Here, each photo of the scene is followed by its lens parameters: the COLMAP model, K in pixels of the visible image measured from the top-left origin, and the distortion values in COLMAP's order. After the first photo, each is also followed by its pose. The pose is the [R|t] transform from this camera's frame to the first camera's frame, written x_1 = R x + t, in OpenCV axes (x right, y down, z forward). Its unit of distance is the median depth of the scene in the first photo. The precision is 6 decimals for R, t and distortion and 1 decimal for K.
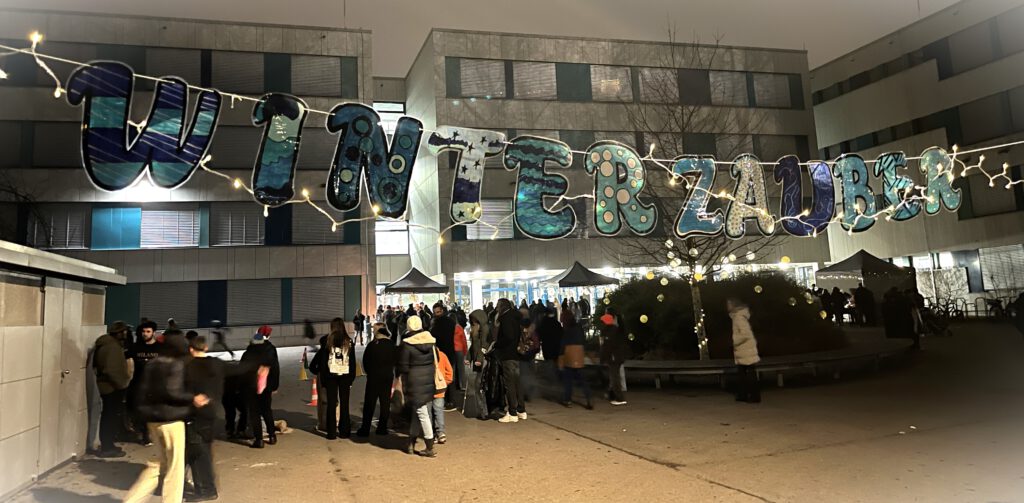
lens RADIAL K [[732.0, 0, 510.4], [0, 732.0, 199.1], [0, 0, 1]] dist [0.003101, -0.000322]
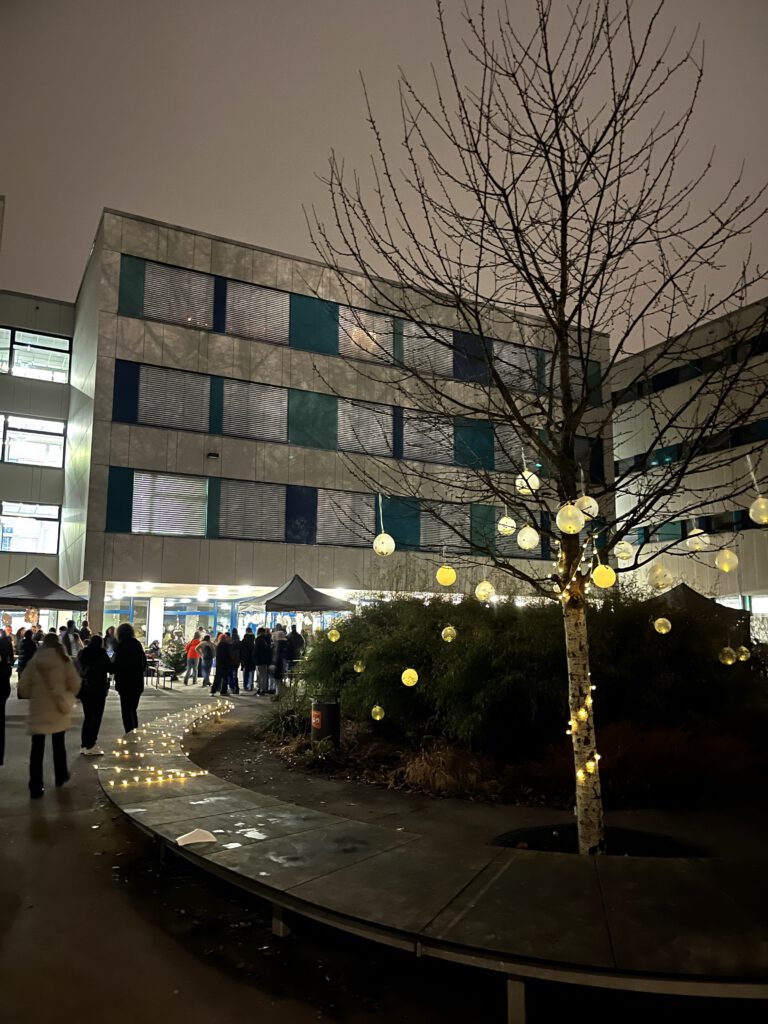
lens RADIAL K [[774.2, 0, 404.8], [0, 774.2, 511.8], [0, 0, 1]] dist [0.029268, -0.000184]
pose [[0.975601, 0.081863, 0.203721, 0.035017], [-0.077981, 0.996589, -0.027021, 0.035694], [-0.205238, 0.010475, 0.978656, 0.255997]]
